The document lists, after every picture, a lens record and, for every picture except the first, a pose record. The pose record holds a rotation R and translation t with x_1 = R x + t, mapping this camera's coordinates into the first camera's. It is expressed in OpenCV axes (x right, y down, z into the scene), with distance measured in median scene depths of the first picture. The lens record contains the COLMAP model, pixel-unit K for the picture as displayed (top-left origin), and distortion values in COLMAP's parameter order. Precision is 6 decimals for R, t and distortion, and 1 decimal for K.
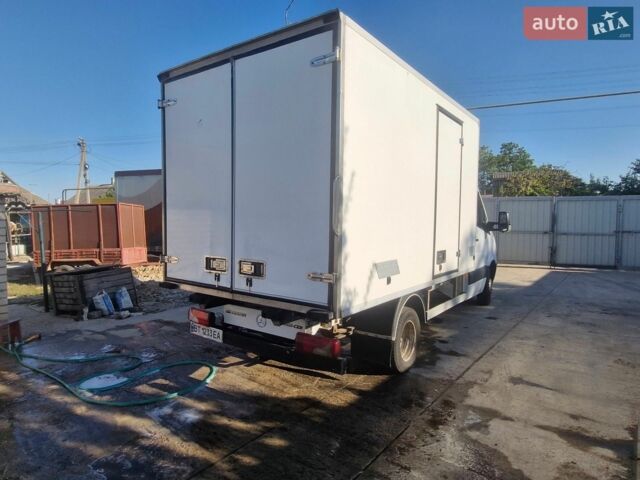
lens RADIAL K [[402.3, 0, 309.2], [0, 402.3, 241.3], [0, 0, 1]] dist [0.005387, 0.002080]
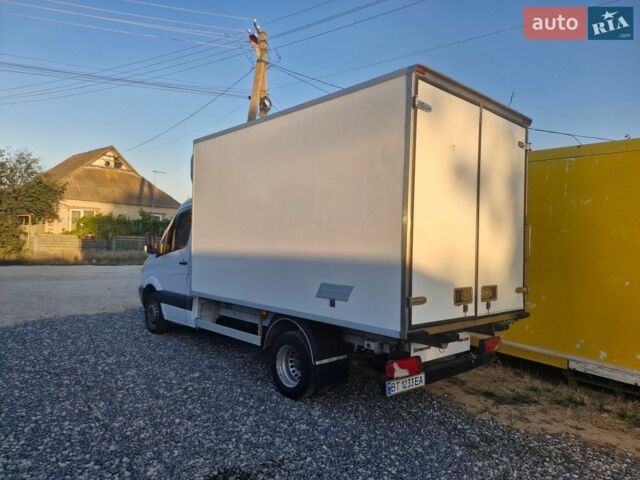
lens RADIAL K [[444.8, 0, 323.0], [0, 444.8, 240.3], [0, 0, 1]] dist [0.059818, -0.060071]
pose [[0.176249, 0.006993, 0.984321, -1.217233], [0.033601, 0.999349, -0.013116, -0.068680], [-0.983772, 0.035386, 0.175900, 1.001139]]
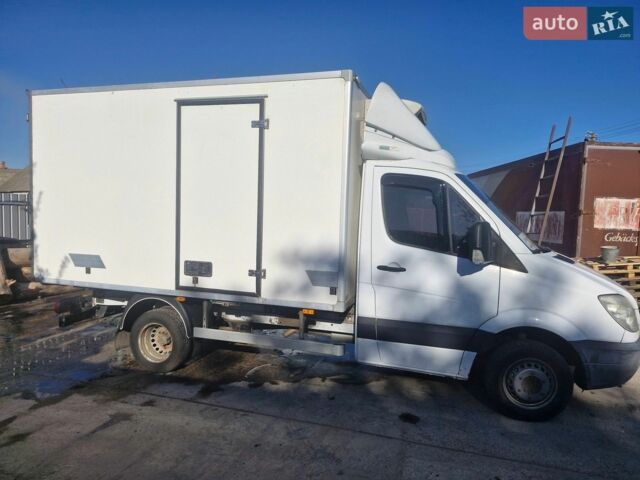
lens RADIAL K [[444.8, 0, 314.4], [0, 444.8, 242.9], [0, 0, 1]] dist [0.059818, -0.060071]
pose [[0.326272, 0.070023, -0.942679, 1.459064], [-0.082138, 0.995581, 0.045524, -0.090750], [0.941701, 0.062576, 0.330582, 1.010344]]
